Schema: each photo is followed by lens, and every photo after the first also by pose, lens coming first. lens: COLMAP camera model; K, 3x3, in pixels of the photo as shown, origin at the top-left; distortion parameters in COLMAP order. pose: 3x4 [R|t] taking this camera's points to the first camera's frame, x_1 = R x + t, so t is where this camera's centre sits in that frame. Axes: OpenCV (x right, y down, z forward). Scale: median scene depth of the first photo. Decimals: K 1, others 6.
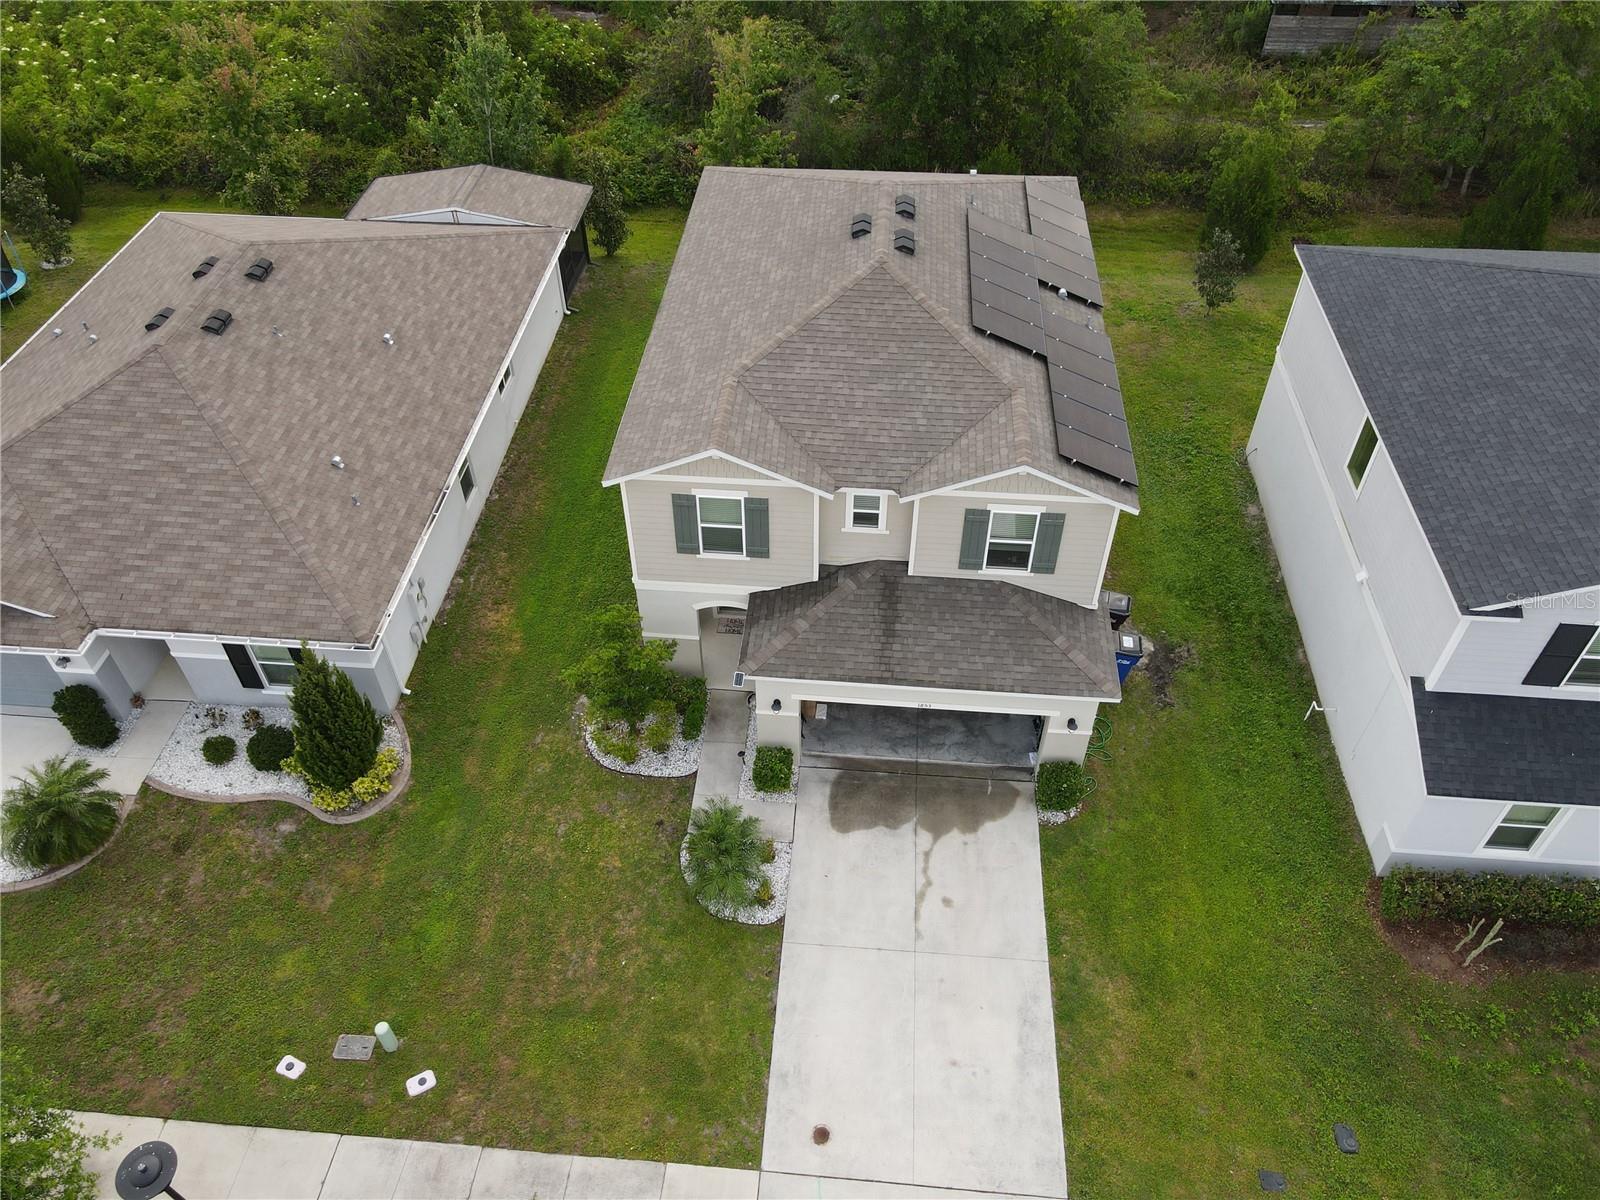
lens RADIAL K [[1163.2, 0, 804.3], [0, 1163.2, 601.9], [0, 0, 1]] dist [0.013978, 0.011618]
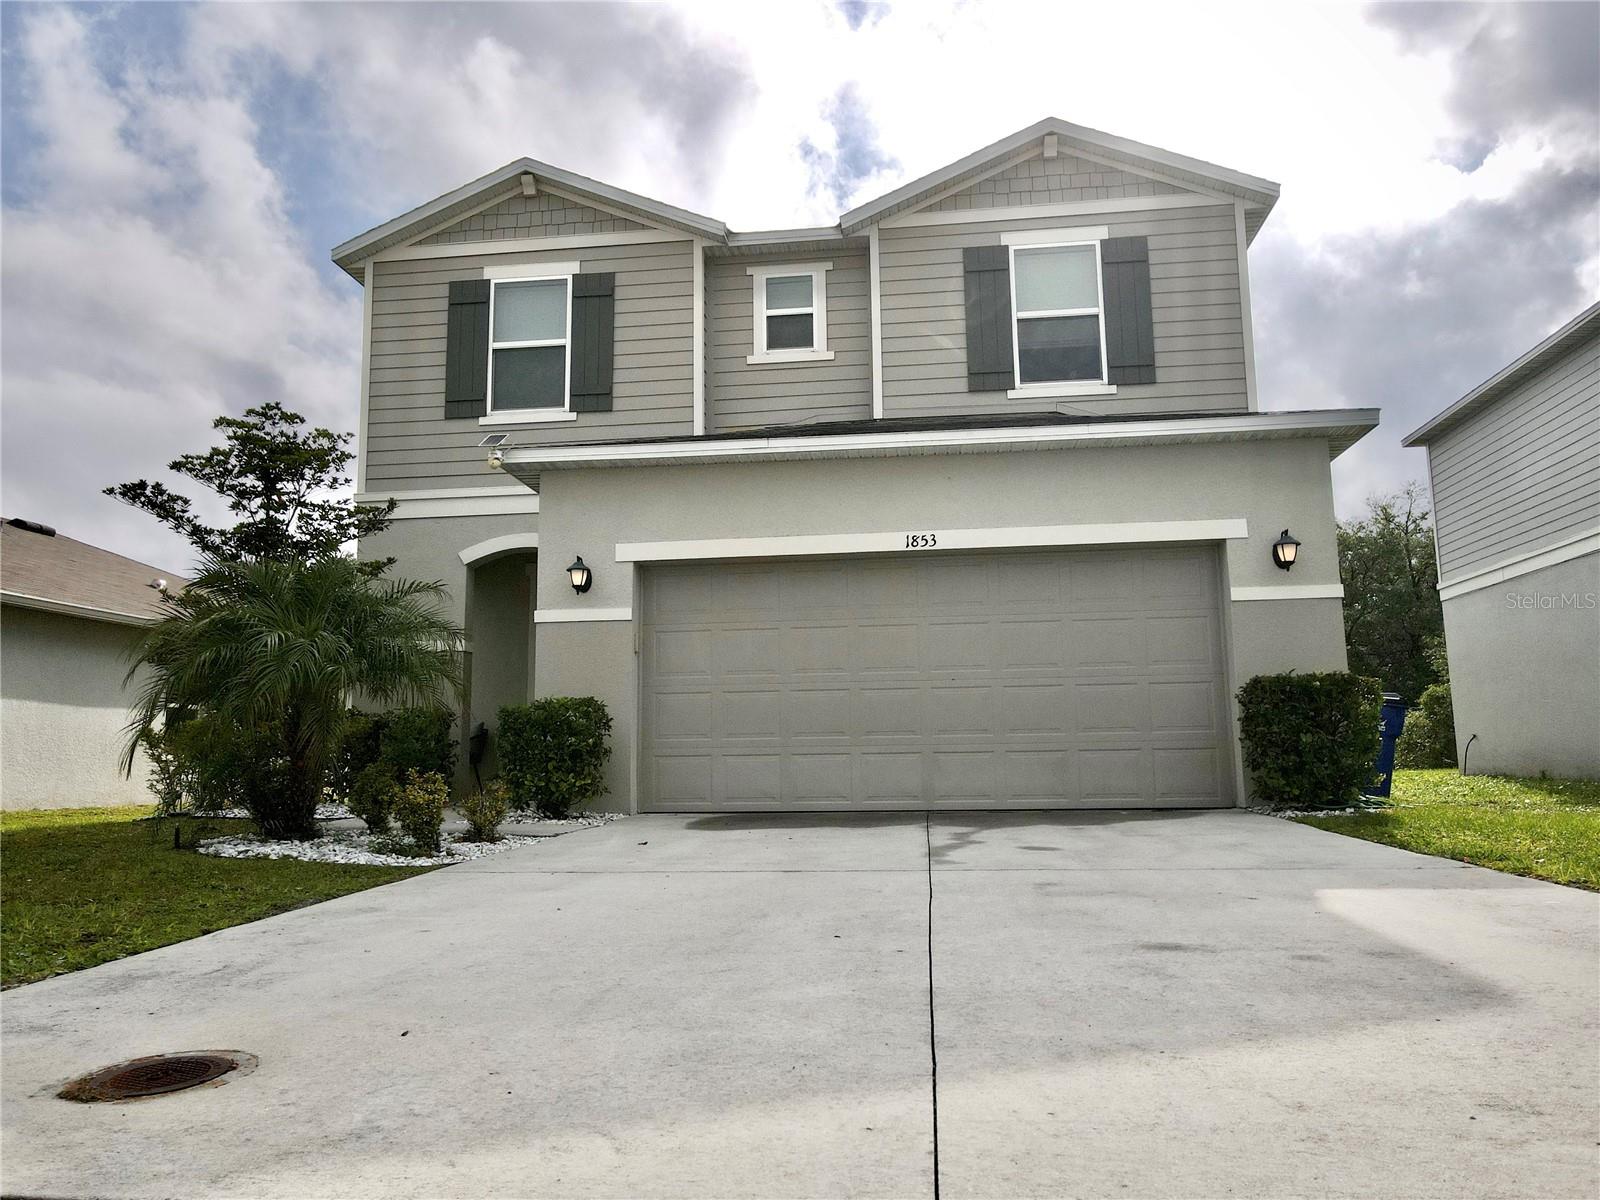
lens RADIAL K [[1163.2, 0, 793.7], [0, 1163.2, 604.3], [0, 0, 1]] dist [0.013978, 0.011618]
pose [[0.999244, -0.016573, -0.035171, 0.073235], [-0.017932, 0.606177, -0.795127, 0.456340], [0.034497, 0.795157, 0.605422, 0.779607]]
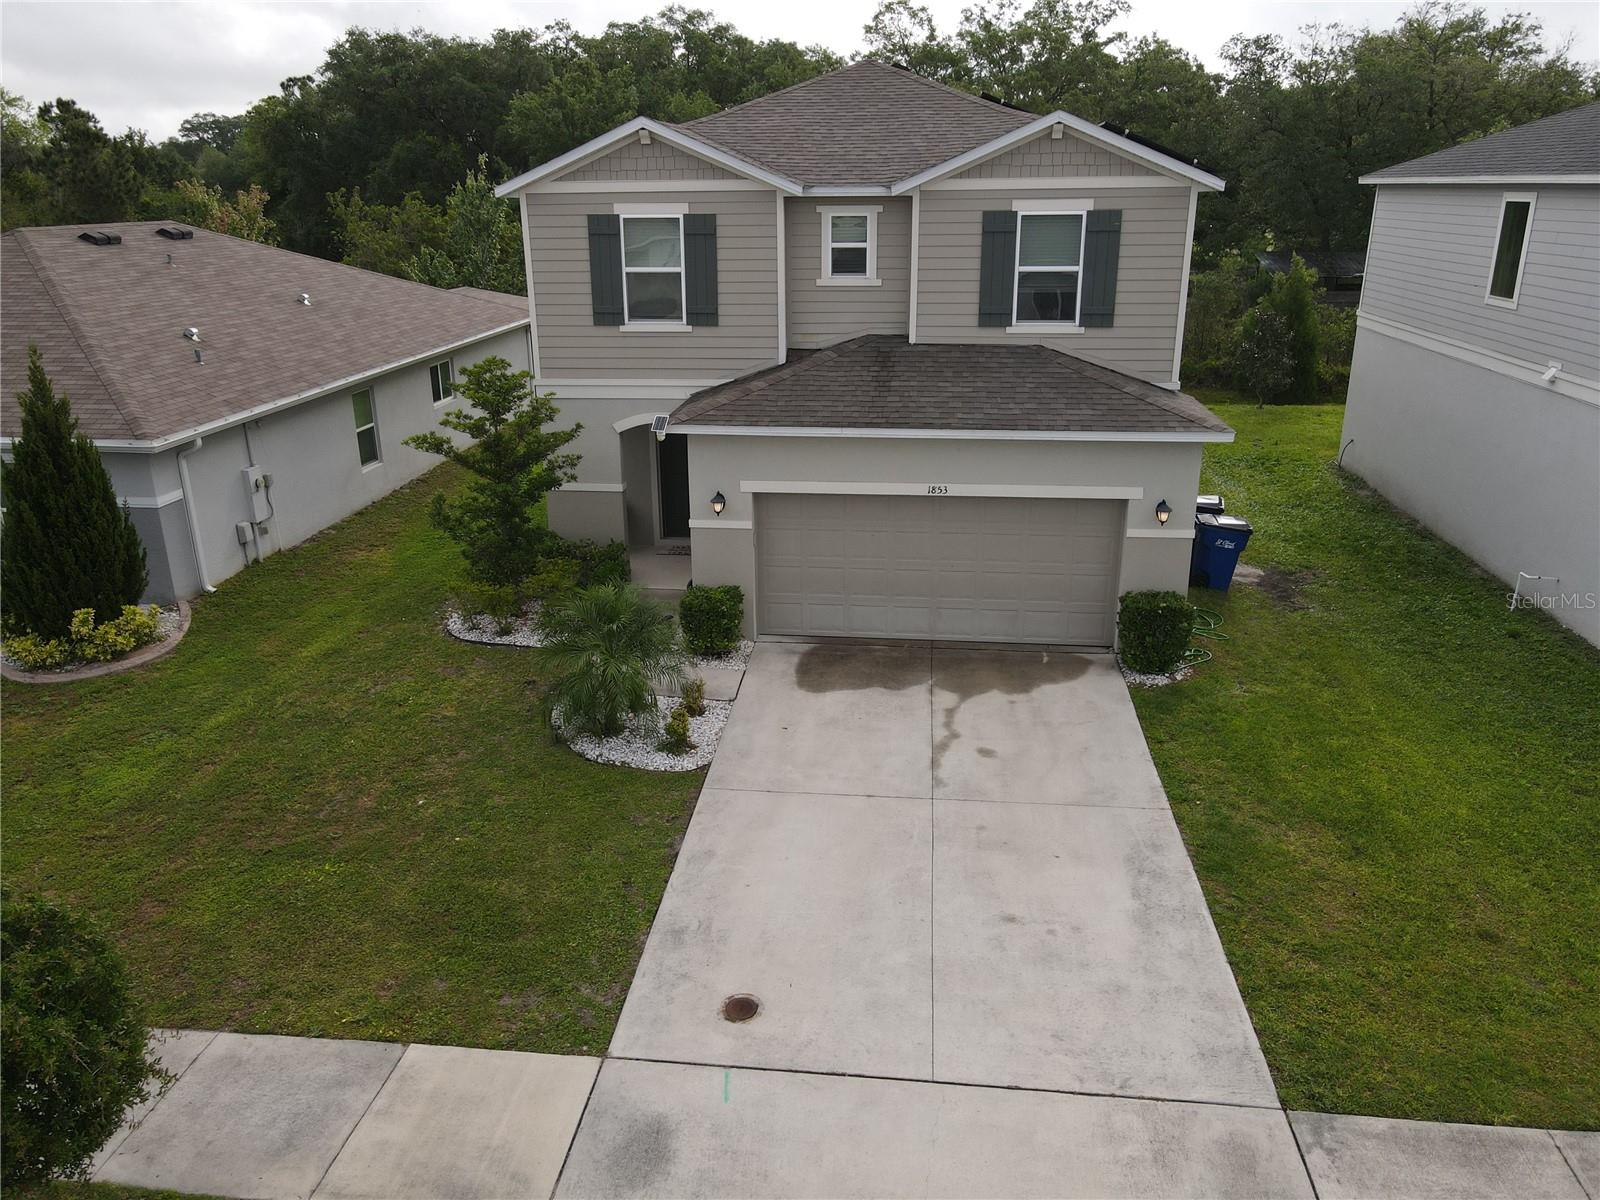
lens RADIAL K [[1163.2, 0, 801.4], [0, 1163.2, 604.0], [0, 0, 1]] dist [0.013978, 0.011618]
pose [[0.999527, 0.004218, -0.030475, 0.046929], [-0.016899, 0.903025, -0.429255, 0.449328], [0.025709, 0.429567, 0.902669, 0.433226]]
